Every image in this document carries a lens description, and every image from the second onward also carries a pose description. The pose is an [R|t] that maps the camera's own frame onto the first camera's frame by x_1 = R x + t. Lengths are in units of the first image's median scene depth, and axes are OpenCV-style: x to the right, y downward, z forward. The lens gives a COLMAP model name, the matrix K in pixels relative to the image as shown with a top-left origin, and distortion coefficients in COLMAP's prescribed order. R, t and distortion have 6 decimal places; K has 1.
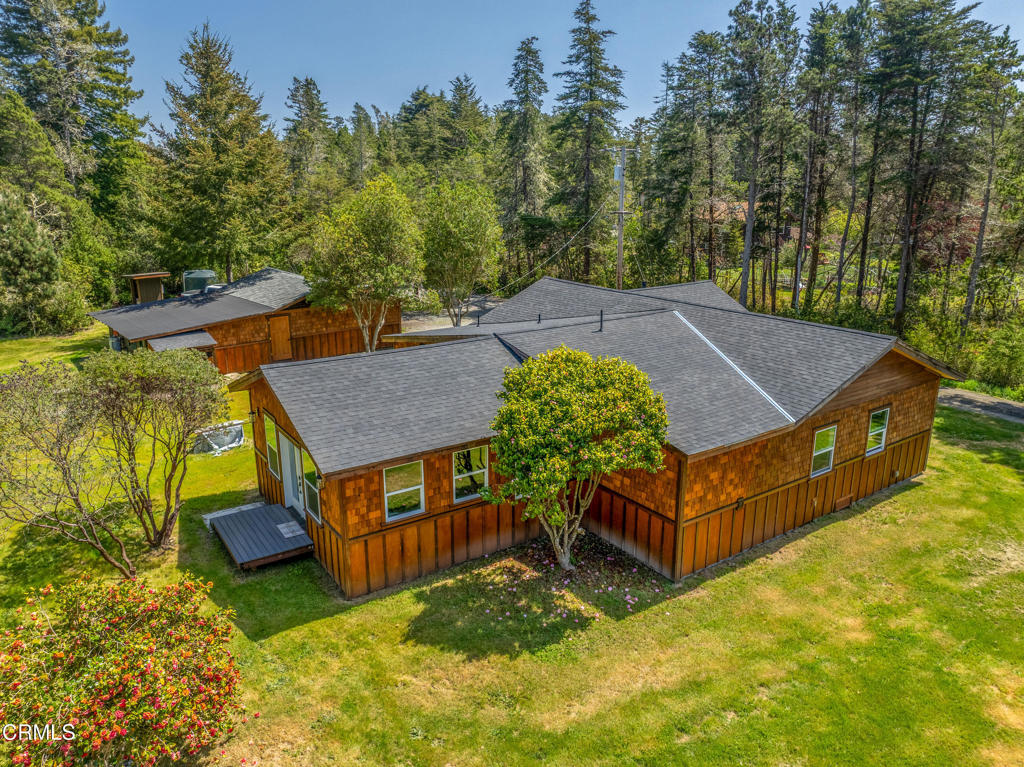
lens RADIAL K [[670.6, 0, 522.4], [0, 670.6, 376.2], [0, 0, 1]] dist [0.024026, -0.054080]
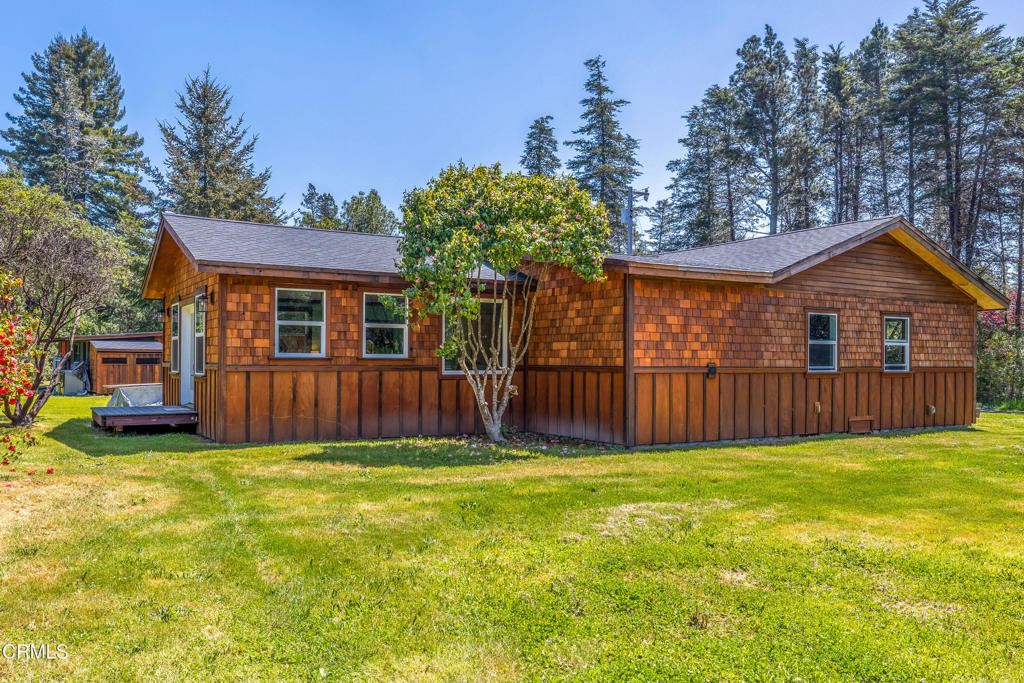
lens RADIAL K [[756.0, 0, 512.0], [0, 756.0, 341.5], [0, 0, 1]] dist [0.069928, -0.121553]
pose [[0.998370, 0.008752, -0.056400, 0.128887], [-0.023078, 0.965692, -0.258662, 0.387702], [0.052201, 0.259542, 0.964320, 0.083878]]
